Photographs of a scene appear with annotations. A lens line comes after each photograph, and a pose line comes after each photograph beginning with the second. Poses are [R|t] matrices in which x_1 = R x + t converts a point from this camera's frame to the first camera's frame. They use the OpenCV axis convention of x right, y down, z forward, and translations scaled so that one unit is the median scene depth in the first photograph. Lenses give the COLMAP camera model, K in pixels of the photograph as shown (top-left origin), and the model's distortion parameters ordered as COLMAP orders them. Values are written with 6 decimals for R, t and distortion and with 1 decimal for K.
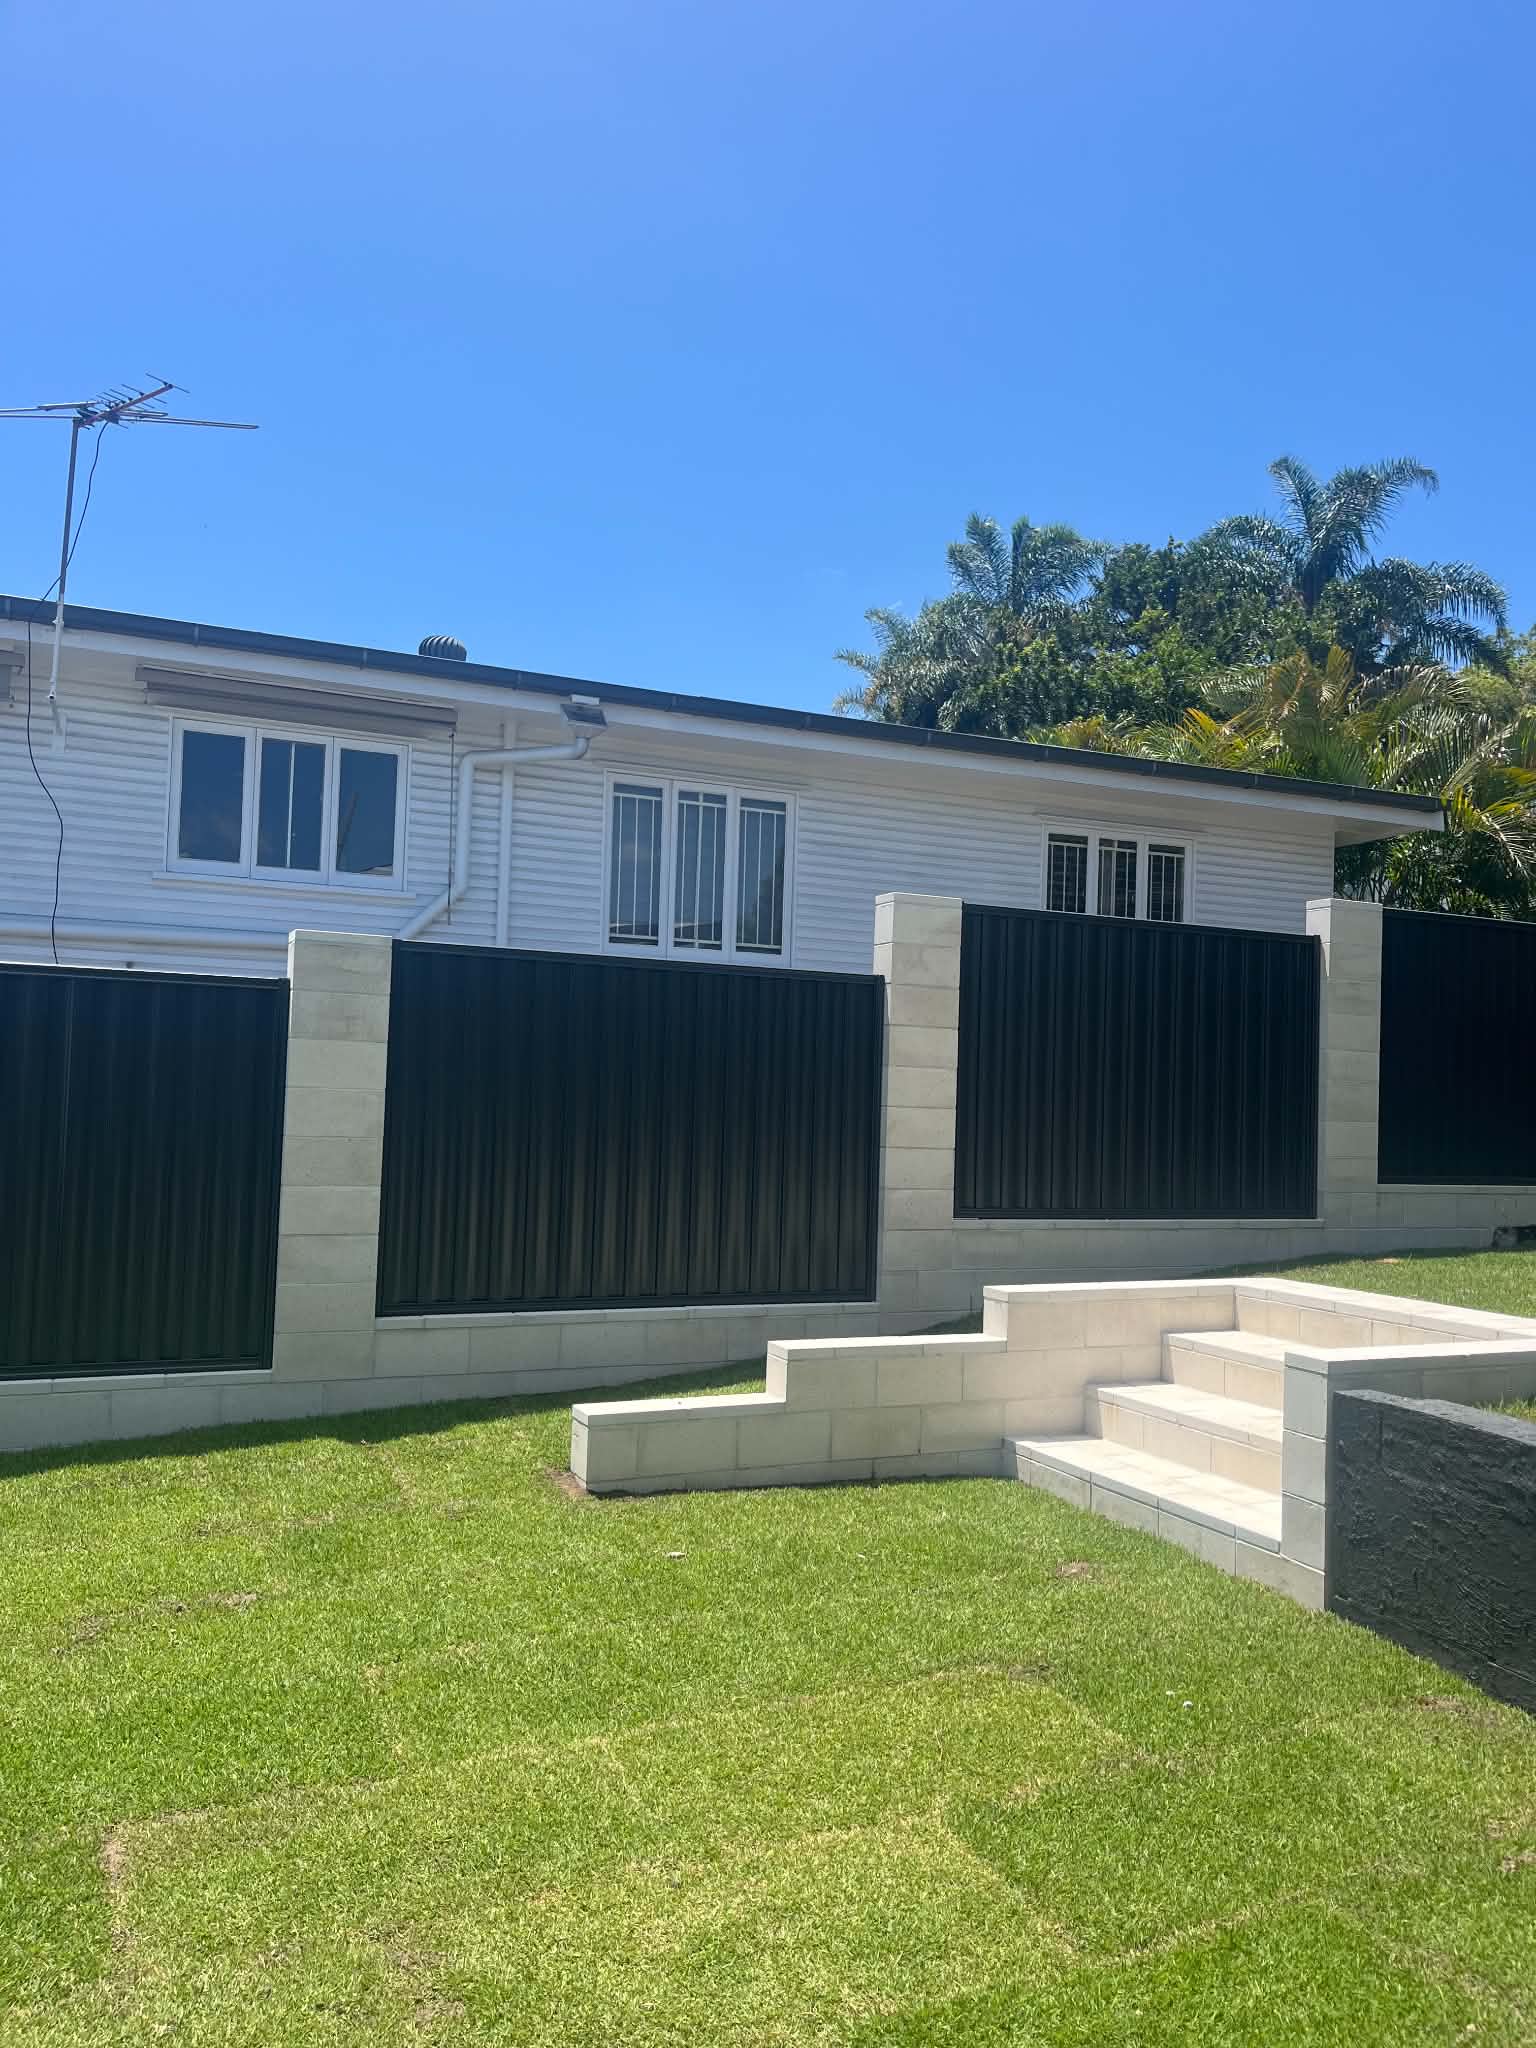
lens RADIAL K [[1559.3, 0, 755.3], [0, 1559.3, 1074.3], [0, 0, 1]] dist [0.045588, -0.020887]
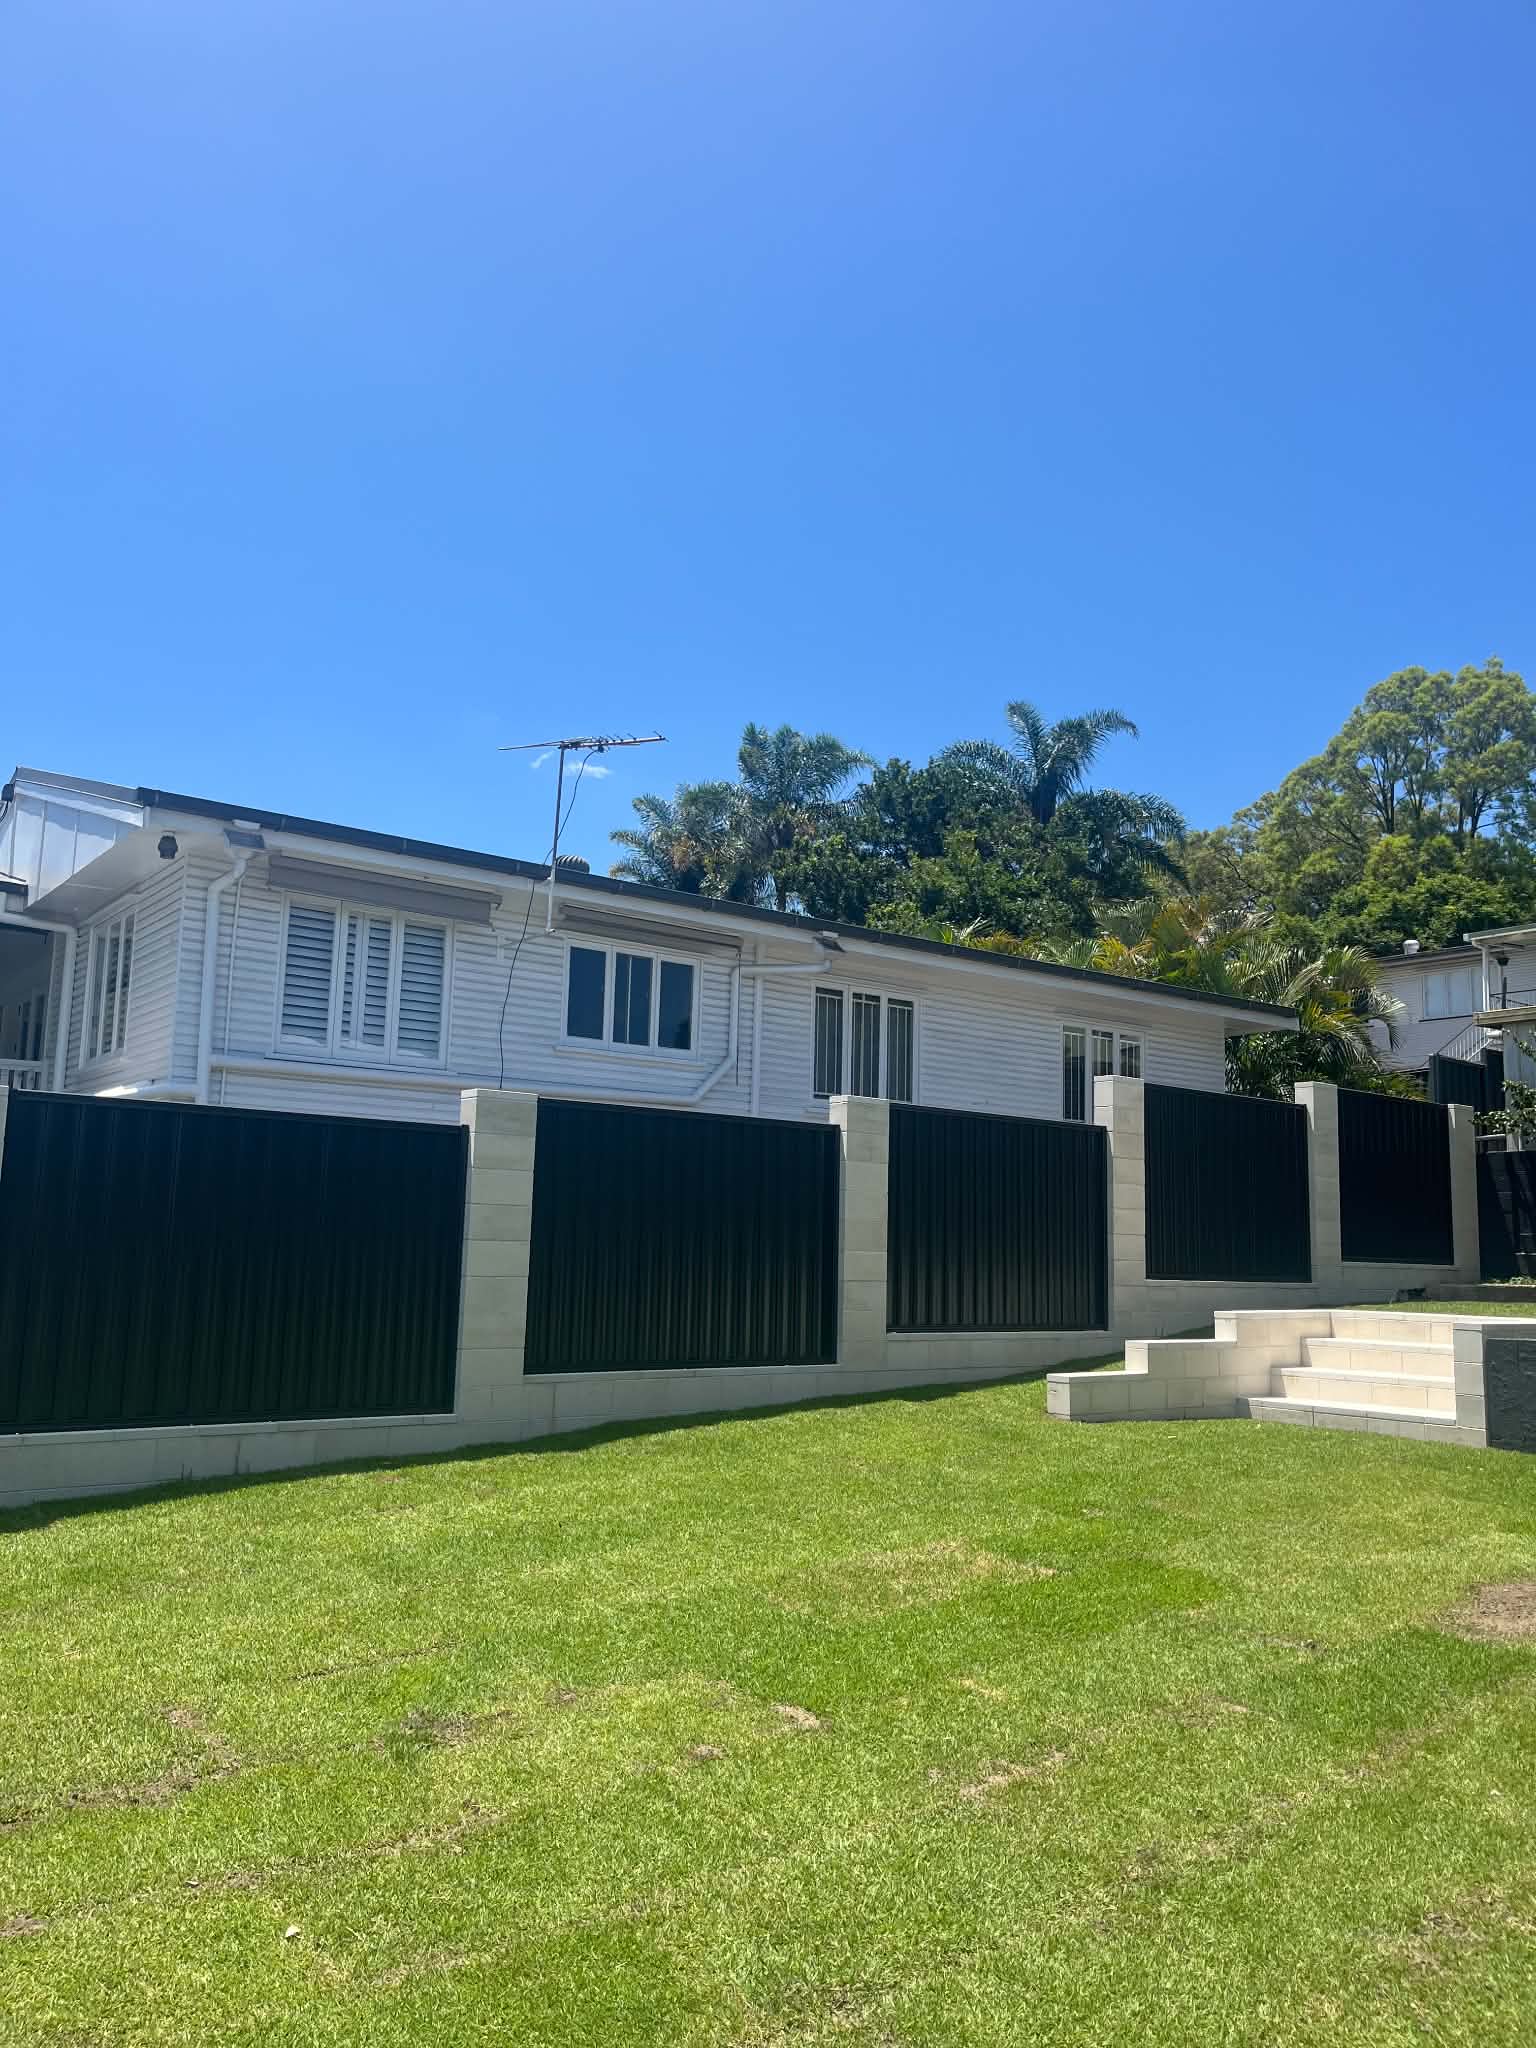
lens RADIAL K [[1559.3, 0, 768.9], [0, 1559.3, 1030.9], [0, 0, 1]] dist [0.045588, -0.020887]
pose [[0.969839, 0.028253, 0.242105, -0.505581], [-0.000671, 0.993565, -0.113259, 0.016992], [-0.243747, 0.109680, 0.963617, -0.384866]]
